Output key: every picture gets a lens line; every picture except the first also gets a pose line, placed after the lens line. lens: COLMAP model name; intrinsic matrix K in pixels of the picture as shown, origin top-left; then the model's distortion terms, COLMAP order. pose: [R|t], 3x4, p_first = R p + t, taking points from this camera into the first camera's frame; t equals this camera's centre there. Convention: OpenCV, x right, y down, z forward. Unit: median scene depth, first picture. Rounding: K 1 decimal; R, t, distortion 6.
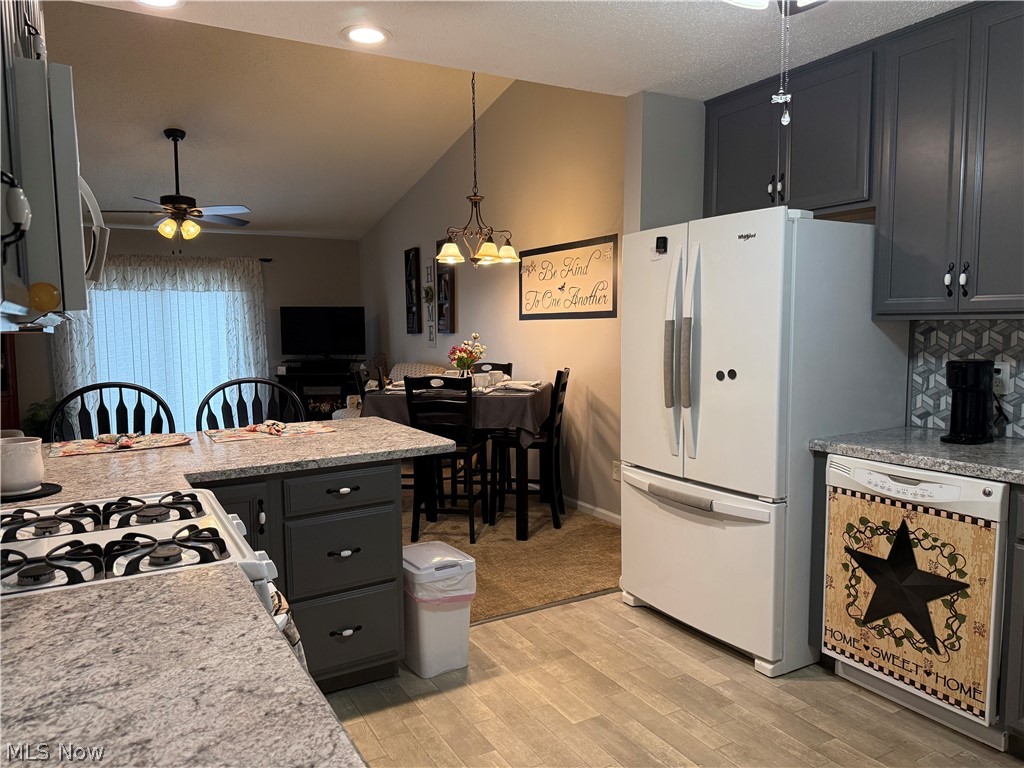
lens RADIAL K [[717.6, 0, 516.1], [0, 717.6, 392.6], [0, 0, 1]] dist [0.060950, -0.065275]
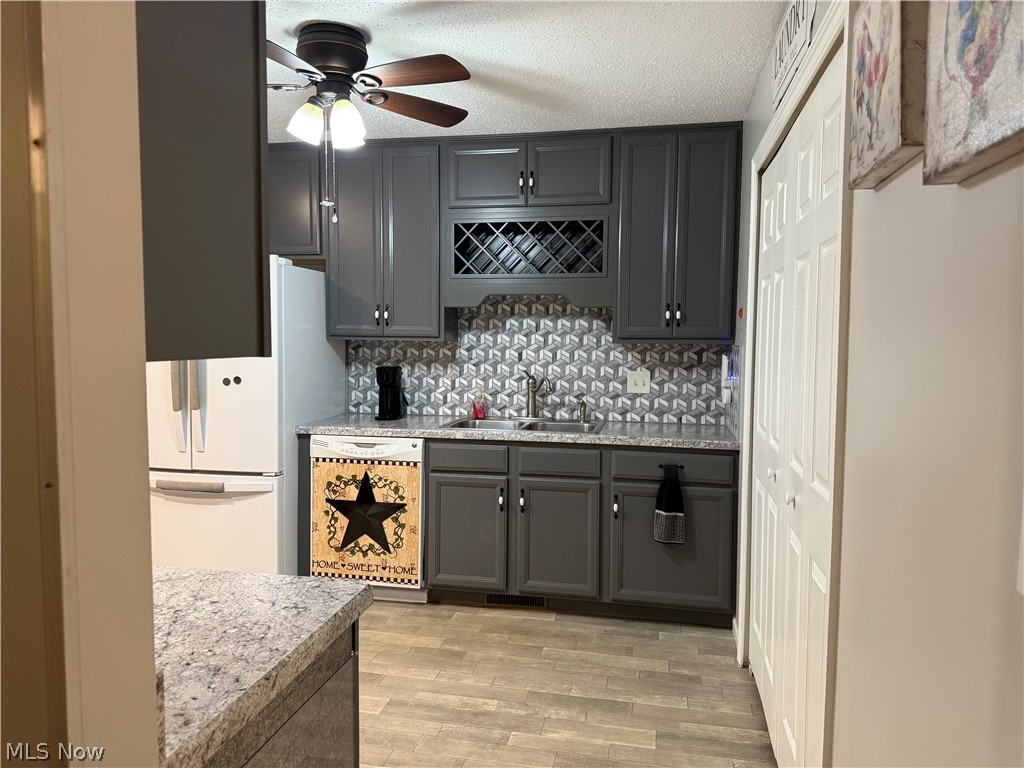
lens RADIAL K [[710.4, 0, 512.0], [0, 710.4, 384.0], [0, 0, 1]] dist [0.004002, -0.001169]
pose [[0.656955, -0.033489, 0.753185, -0.329810], [0.054606, 0.998503, -0.003232, 0.011859], [-0.751949, 0.043252, 0.657800, -0.187548]]
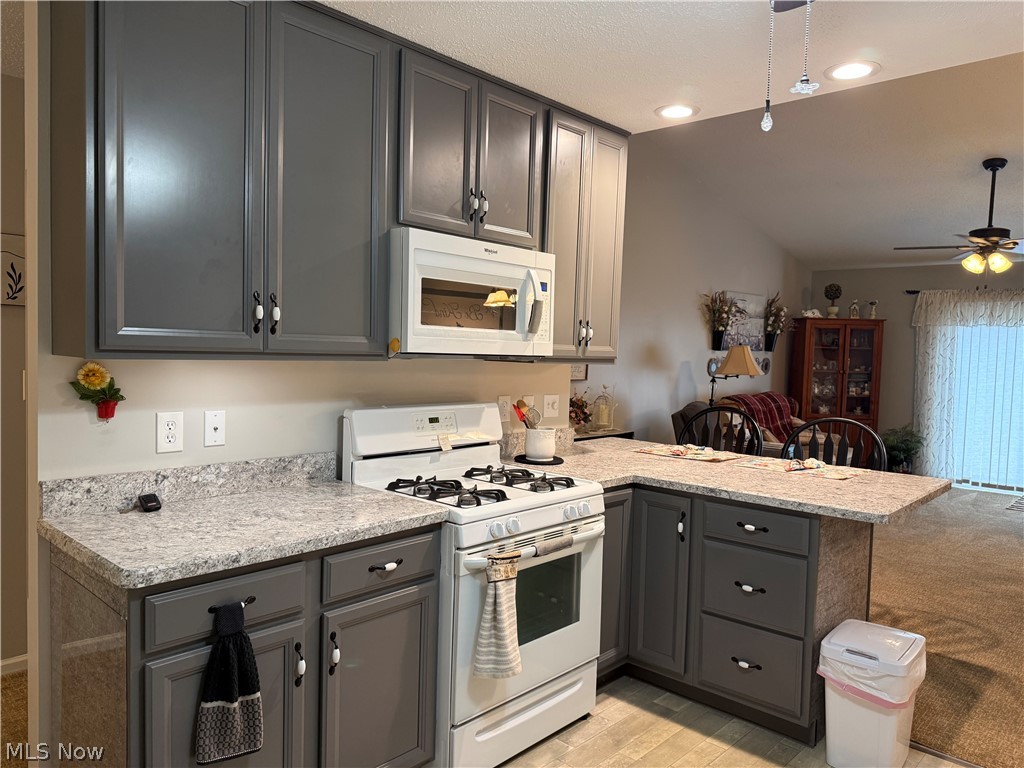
lens RADIAL K [[722.1, 0, 507.2], [0, 722.1, 389.0], [0, 0, 1]] dist [0.010321, -0.022767]
pose [[0.280187, 0.076422, -0.956899, 0.569910], [-0.122908, 0.991478, 0.043195, -0.055361], [0.952045, 0.105507, 0.287192, 0.320554]]
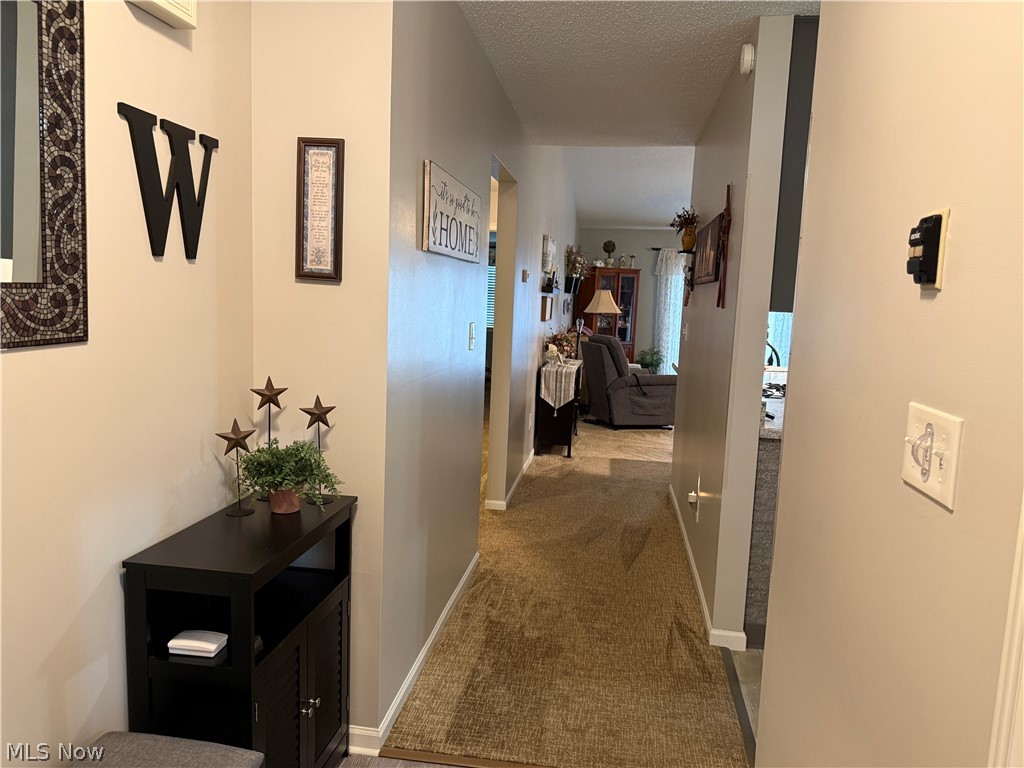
lens RADIAL K [[721.2, 0, 514.8], [0, 721.2, 386.6], [0, 0, 1]] dist [0.152300, -0.273806]
pose [[0.782798, 0.116996, -0.611178, 0.138611], [-0.103807, 0.992956, 0.057122, 0.078792], [0.613556, 0.018729, 0.789429, -0.904234]]
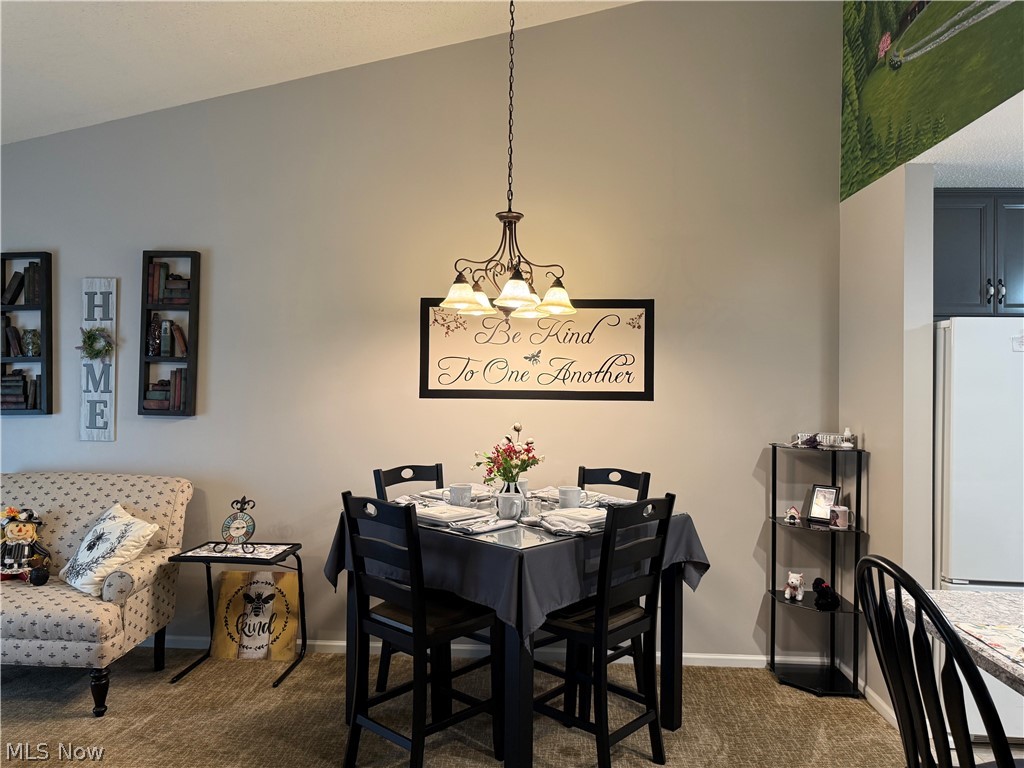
lens RADIAL K [[717.6, 0, 516.1], [0, 717.6, 392.6], [0, 0, 1]] dist [0.060950, -0.065275]
pose [[0.544442, 0.012801, 0.838701, -1.045779], [0.062467, 0.996488, -0.055759, -0.129190], [-0.836469, 0.082748, 0.541730, 1.147864]]
